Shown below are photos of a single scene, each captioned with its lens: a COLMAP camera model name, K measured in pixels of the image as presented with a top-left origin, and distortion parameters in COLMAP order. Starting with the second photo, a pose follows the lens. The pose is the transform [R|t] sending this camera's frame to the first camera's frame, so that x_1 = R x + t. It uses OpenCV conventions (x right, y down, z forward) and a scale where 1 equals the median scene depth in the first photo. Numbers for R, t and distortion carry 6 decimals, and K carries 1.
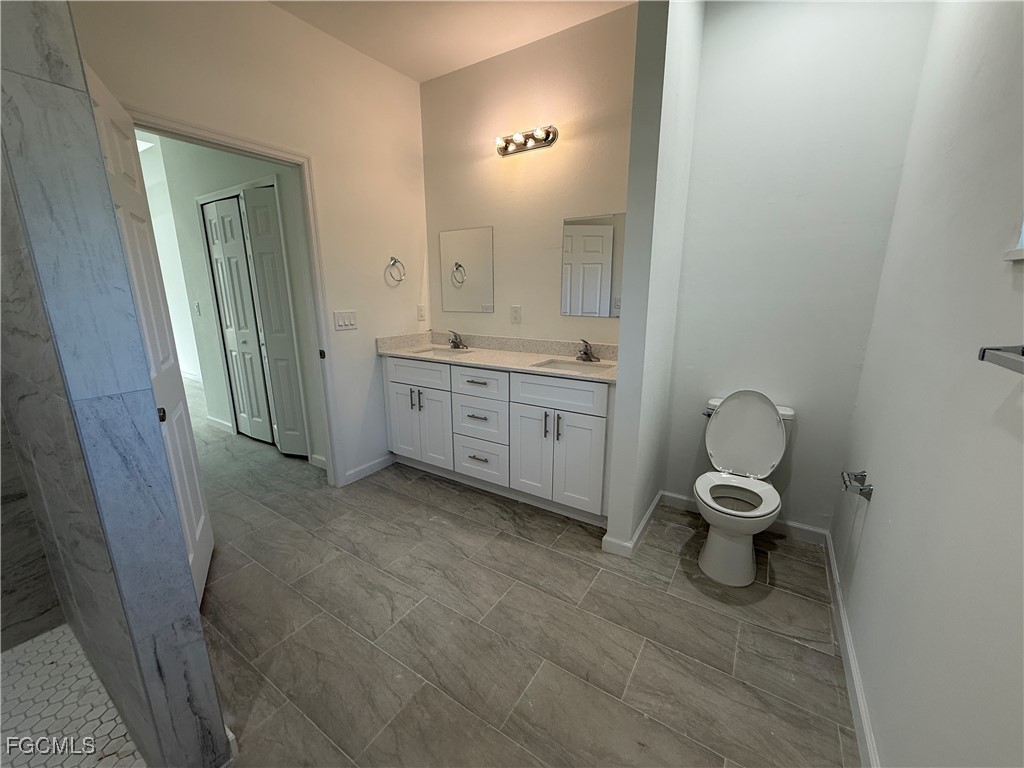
lens RADIAL K [[408.3, 0, 510.4], [0, 408.3, 385.8], [0, 0, 1]] dist [-0.000409, 0.000302]
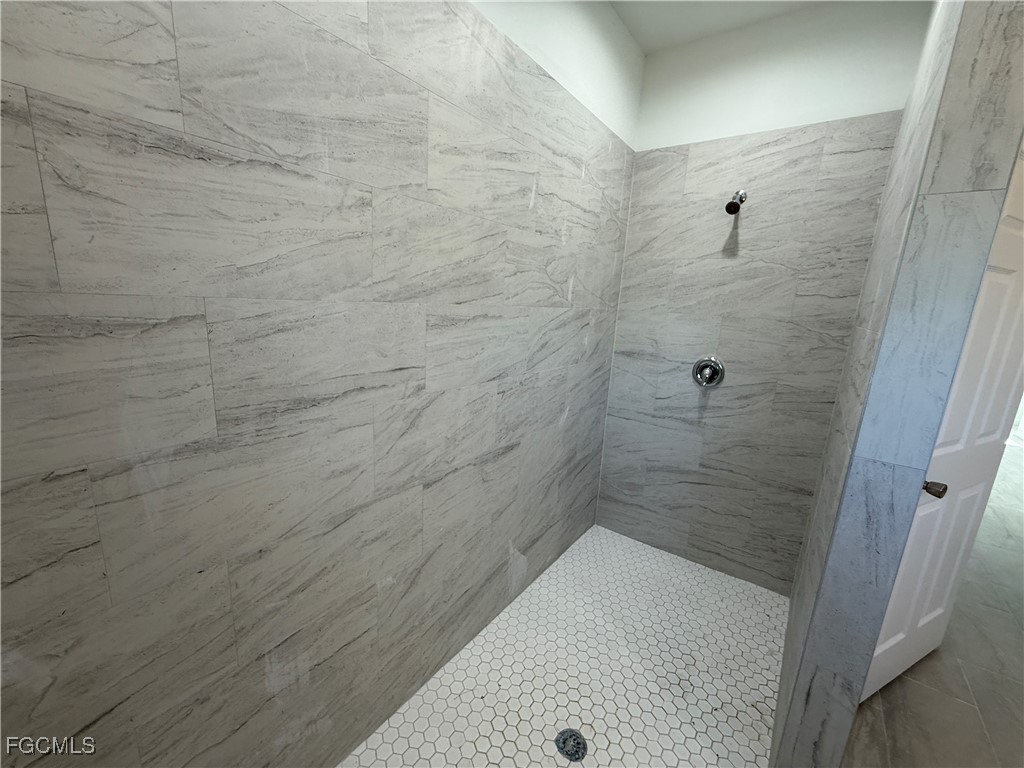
lens RADIAL K [[408.3, 0, 509.9], [0, 408.3, 385.8], [0, 0, 1]] dist [-0.000409, 0.000302]
pose [[-0.065413, 0.210503, -0.975402, 0.124144], [-0.283645, 0.933251, 0.220428, -0.130255], [0.956696, 0.291087, -0.001338, -0.029480]]
